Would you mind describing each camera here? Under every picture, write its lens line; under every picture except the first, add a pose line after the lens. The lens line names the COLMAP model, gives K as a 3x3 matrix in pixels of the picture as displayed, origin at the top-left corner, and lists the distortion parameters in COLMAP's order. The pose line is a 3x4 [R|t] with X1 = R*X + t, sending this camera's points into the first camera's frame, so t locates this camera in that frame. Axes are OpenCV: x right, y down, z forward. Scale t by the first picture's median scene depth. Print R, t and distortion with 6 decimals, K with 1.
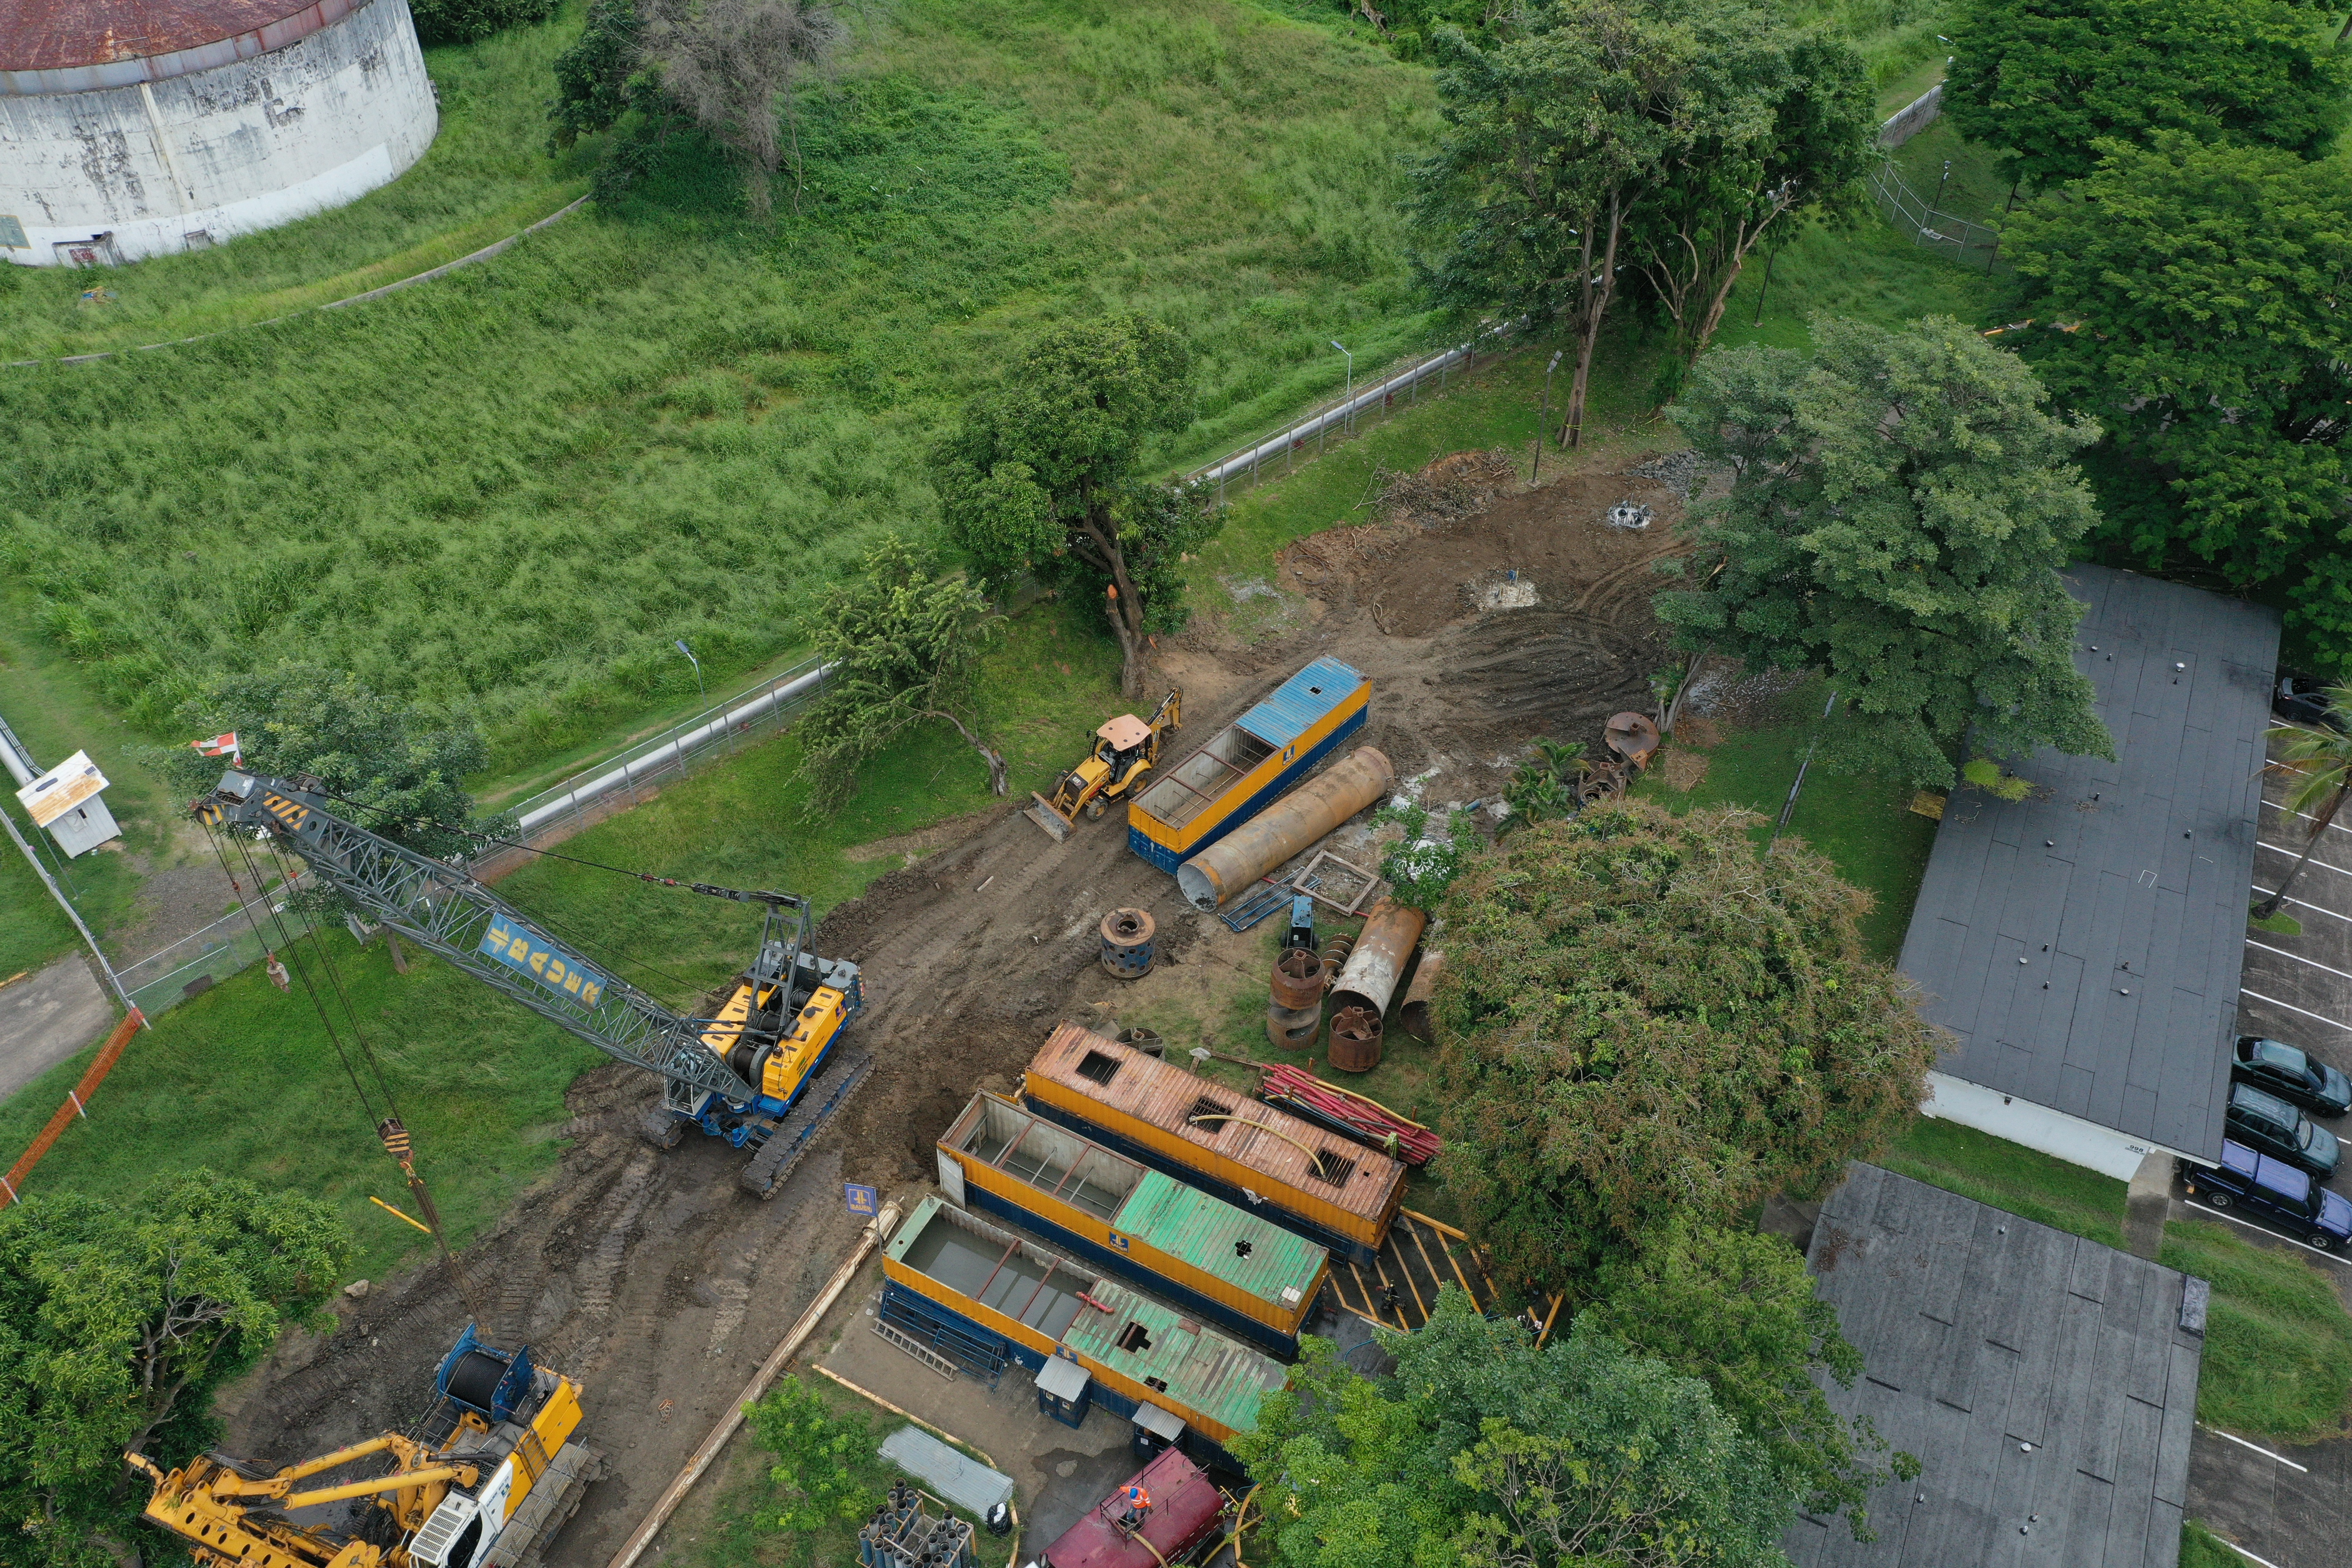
lens RADIAL K [[1844.3, 0, 1176.0], [0, 1844.3, 784.0], [0, 0, 1]] dist [0.002074, -0.006324]
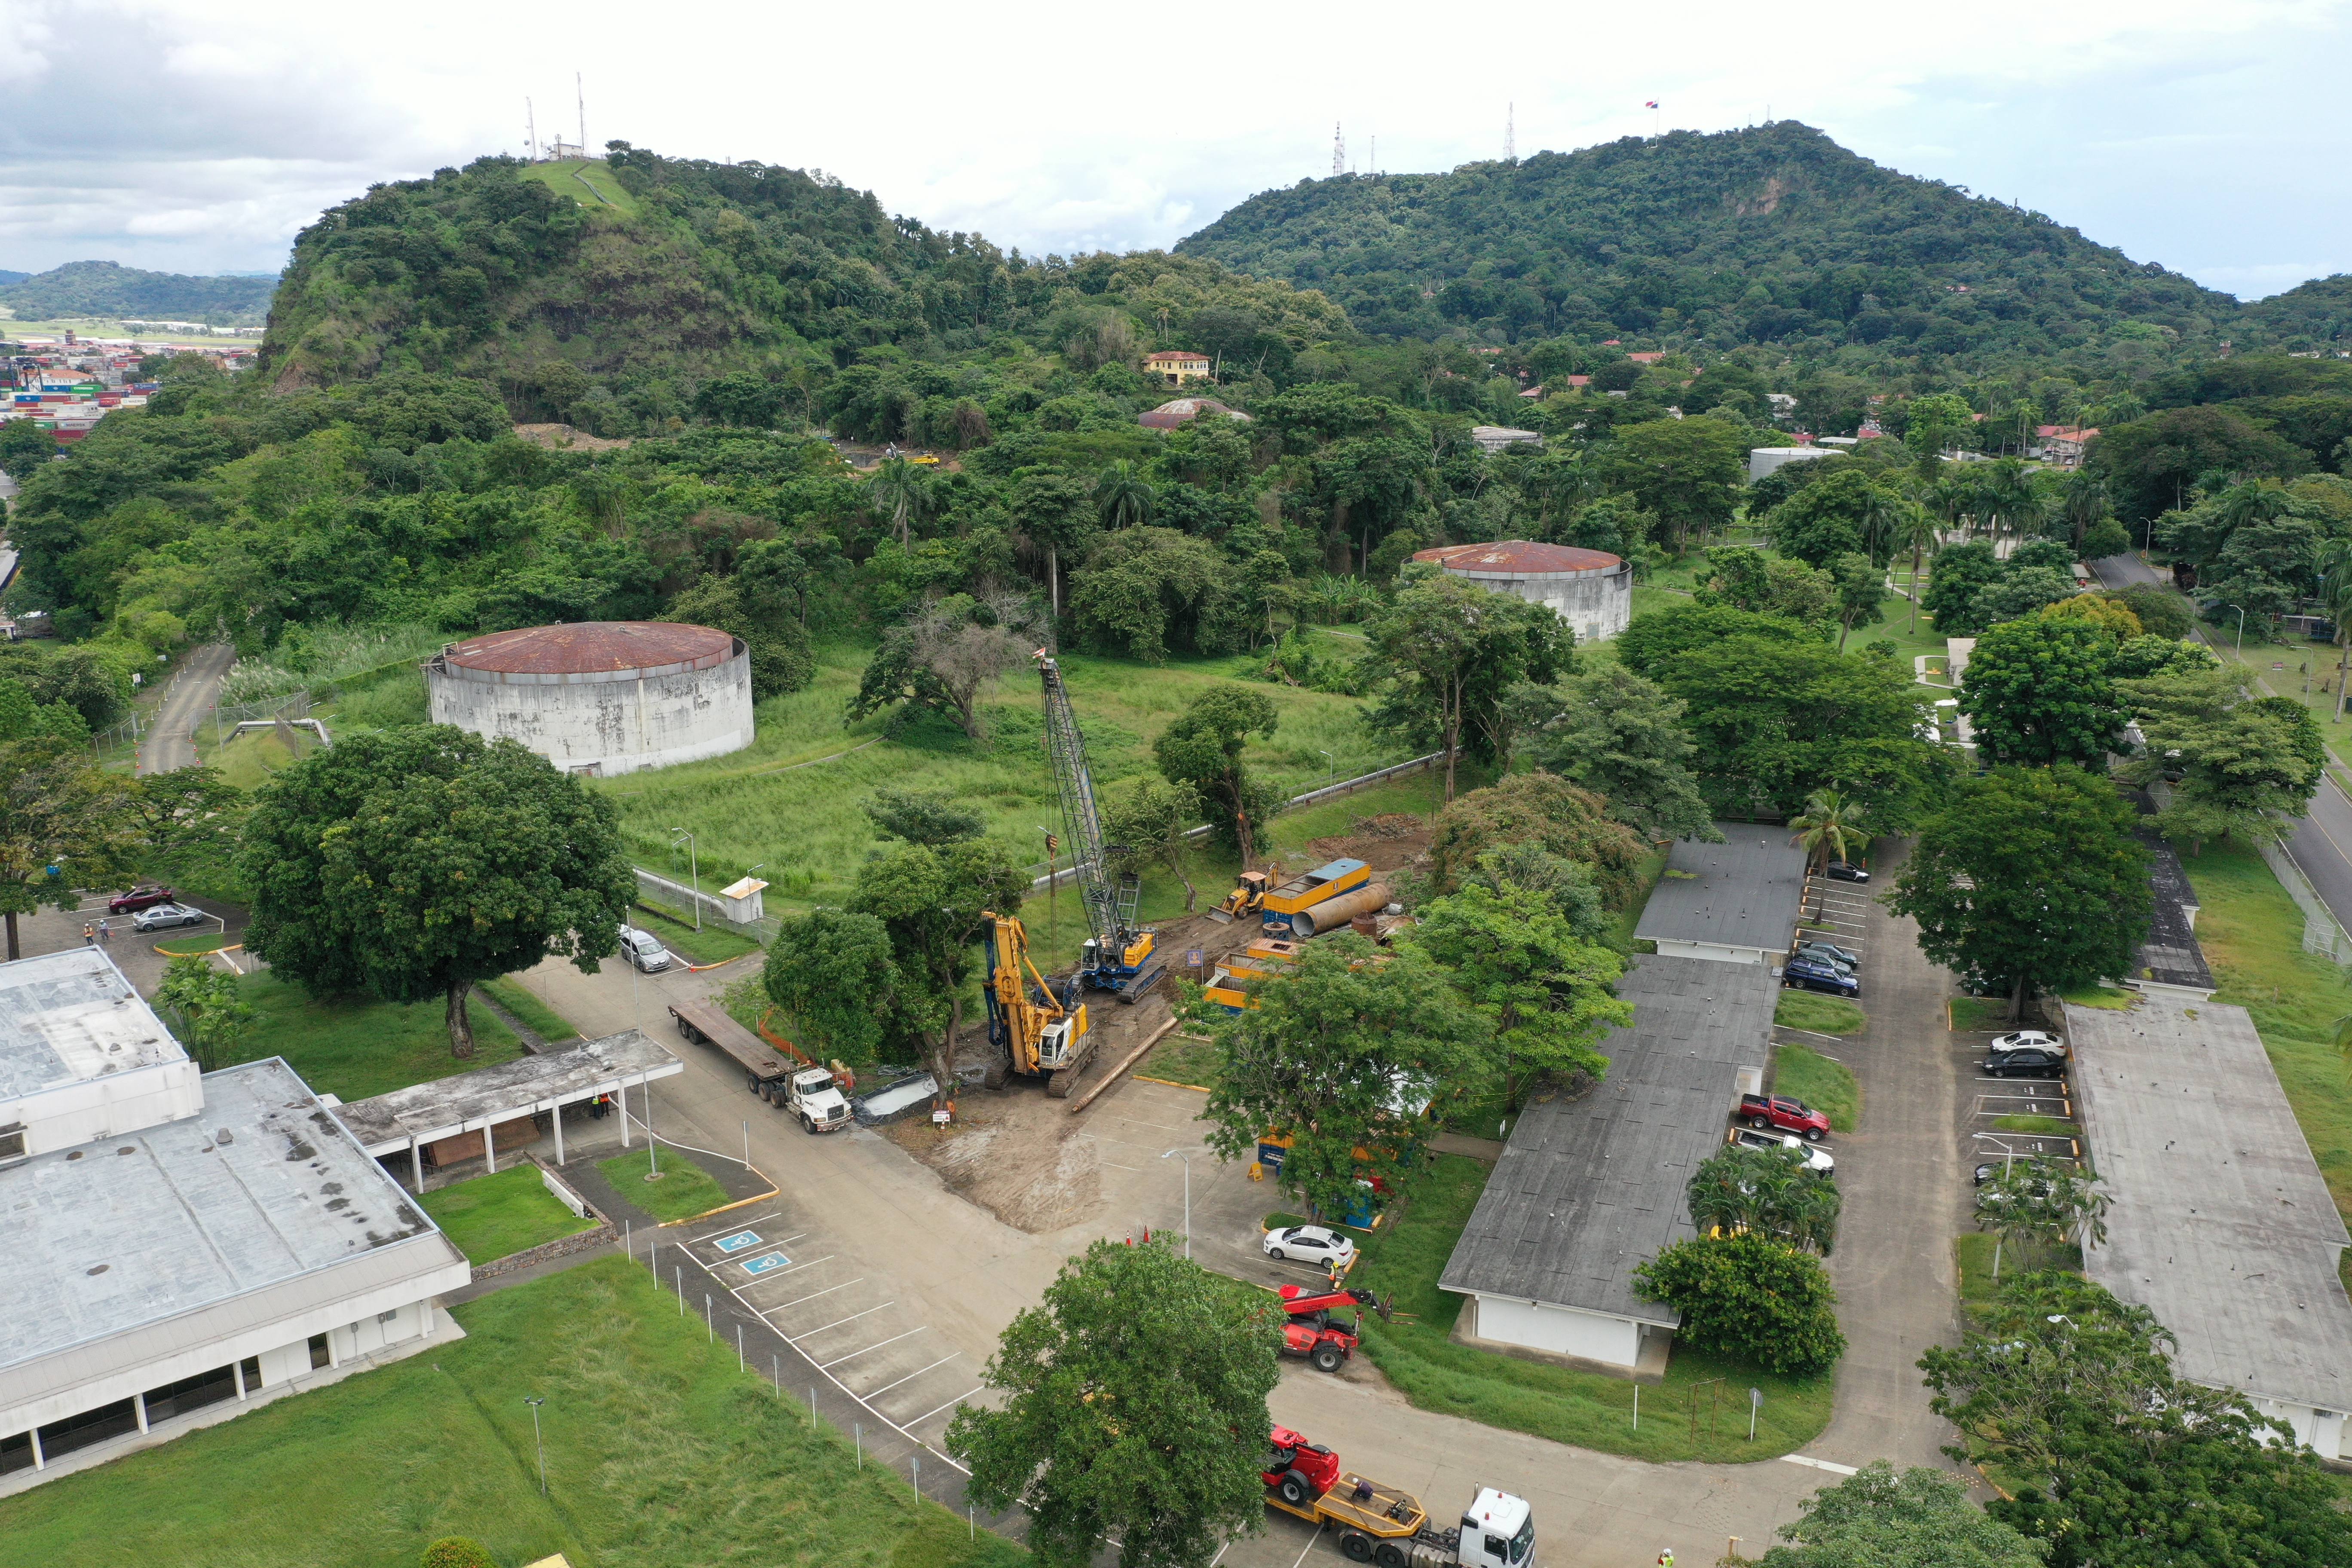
lens RADIAL K [[1852.3, 0, 1172.0], [0, 1852.3, 795.4], [0, 0, 1]] dist [-0.000983, -0.000222]
pose [[0.995089, -0.028794, 0.094705, -0.218642], [0.069085, 0.887216, -0.456153, 0.578533], [-0.070889, 0.460455, 0.884848, -0.580416]]
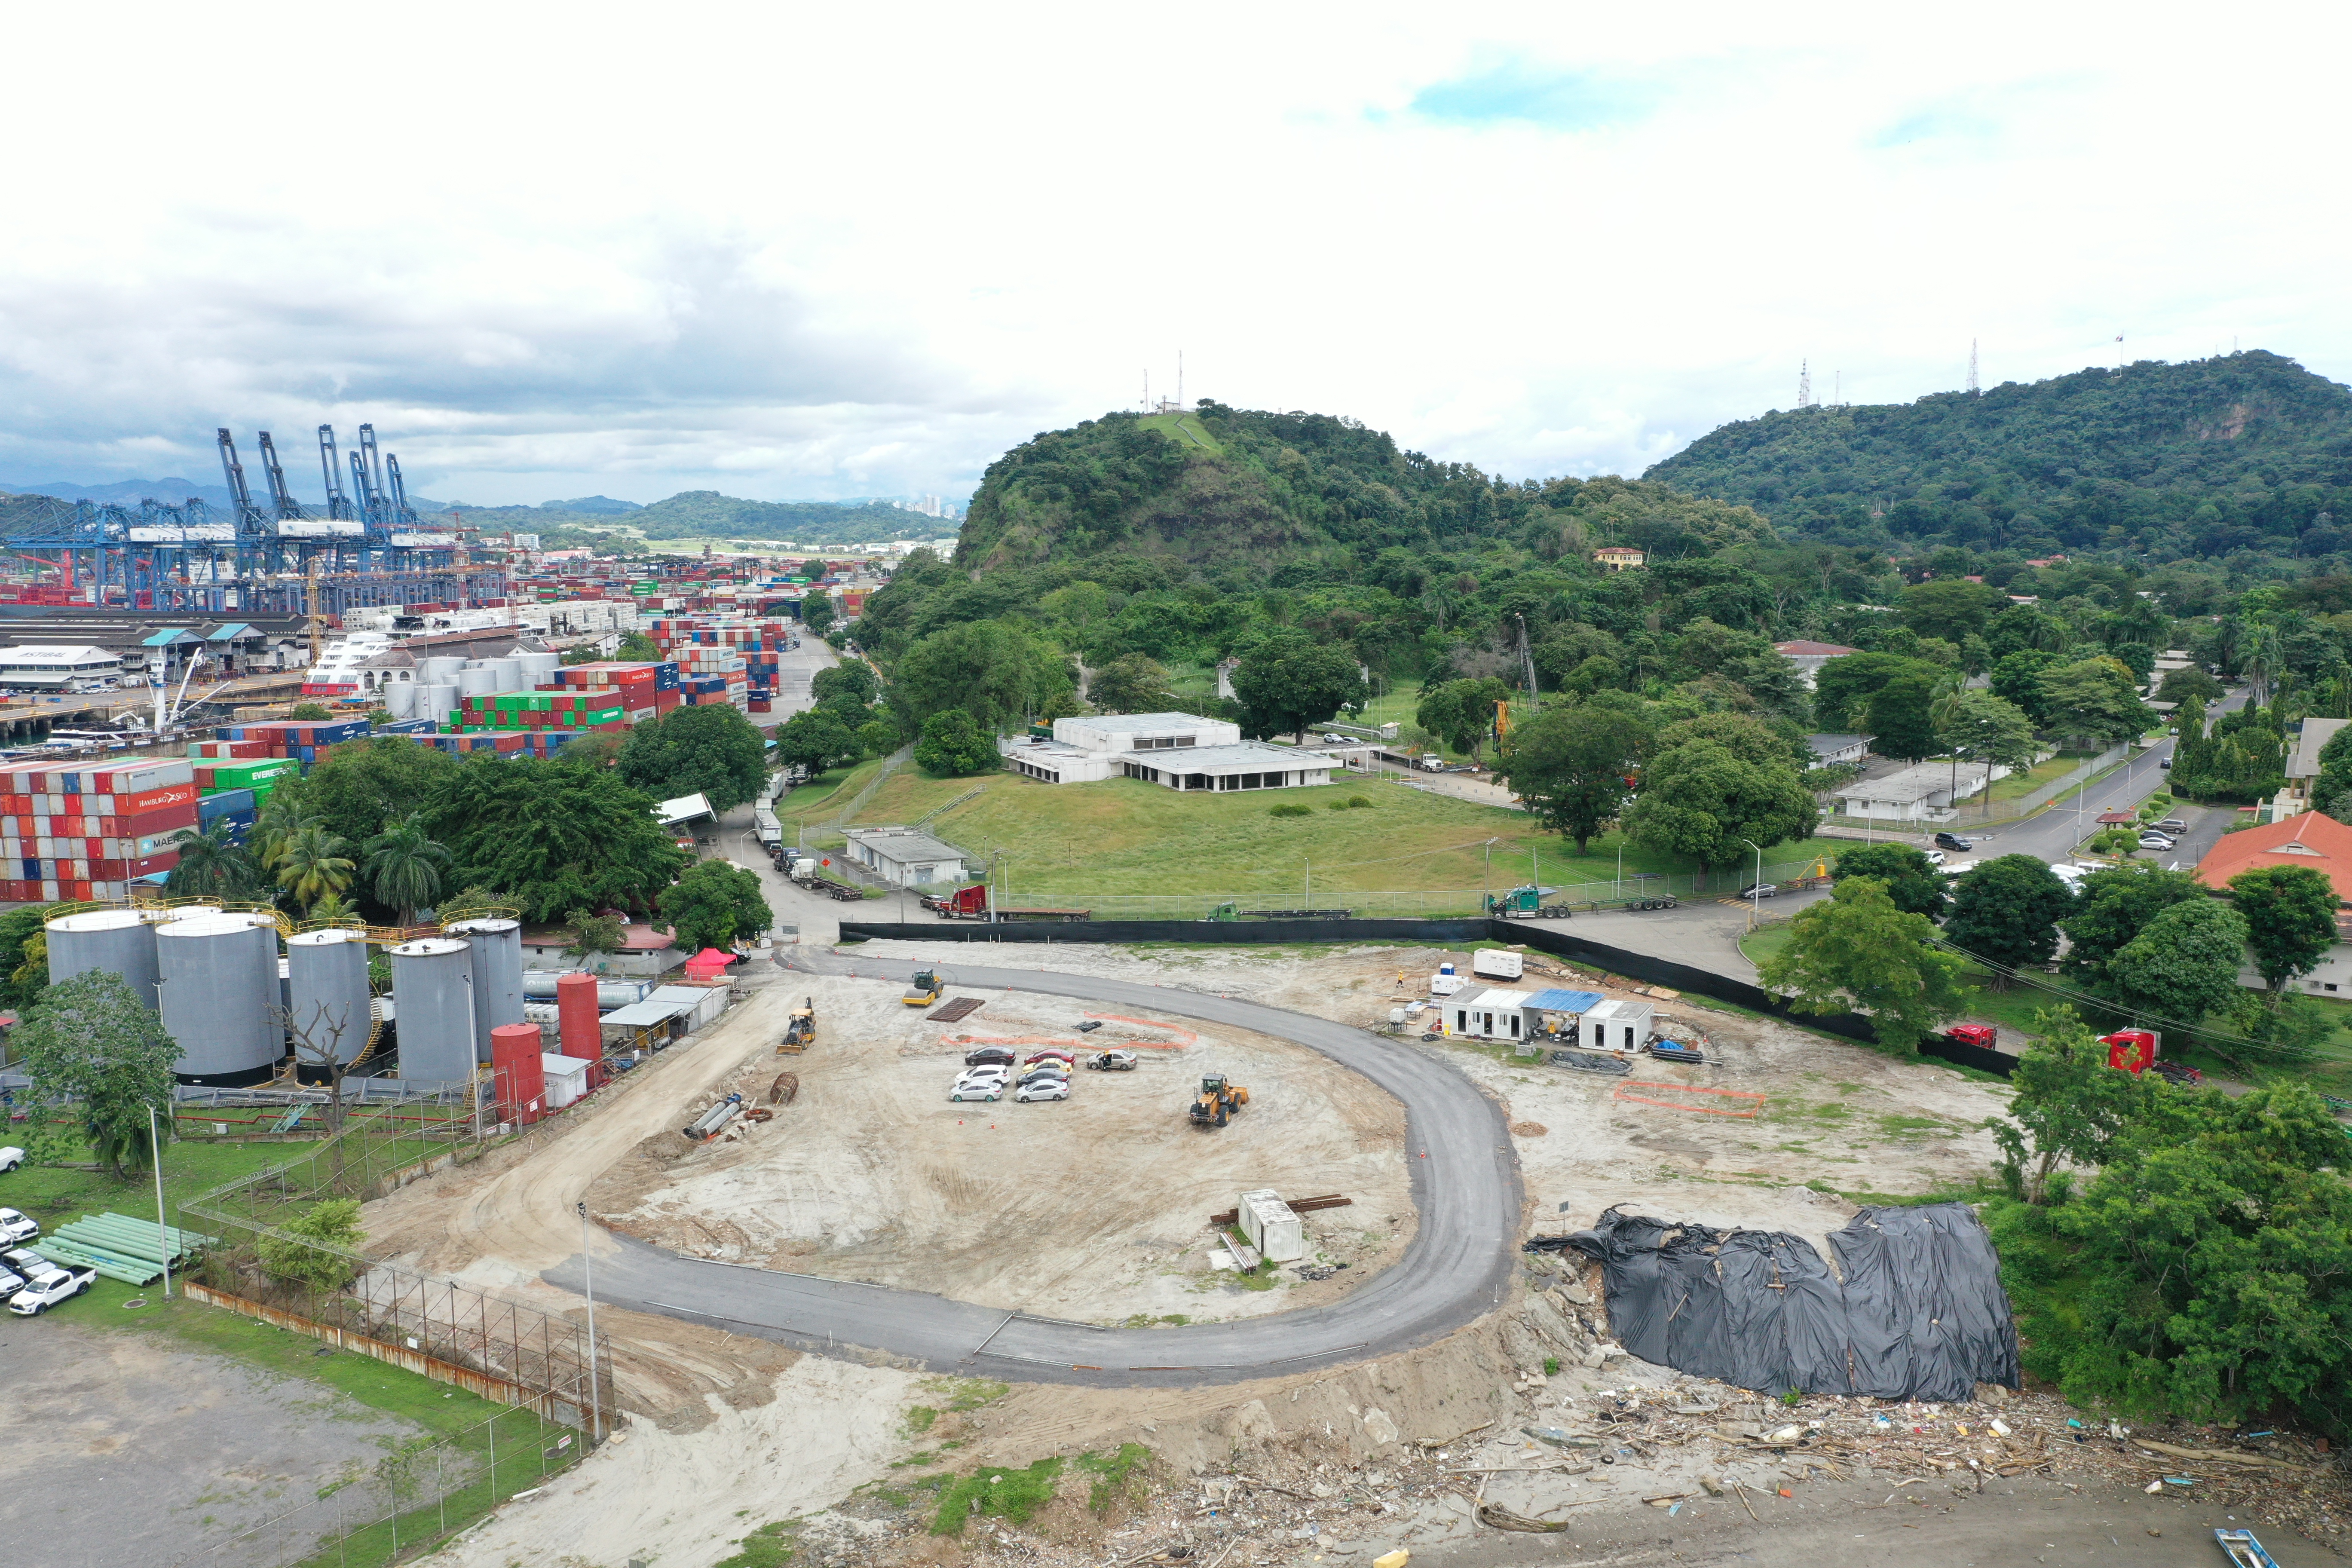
lens RADIAL K [[1852.3, 0, 1172.0], [0, 1852.3, 795.4], [0, 0, 1]] dist [-0.000983, -0.000222]
pose [[0.988617, 0.018406, -0.149326, -0.290891], [-0.098869, 0.827594, -0.552552, 1.984546], [0.113411, 0.561026, 0.819993, -2.038849]]
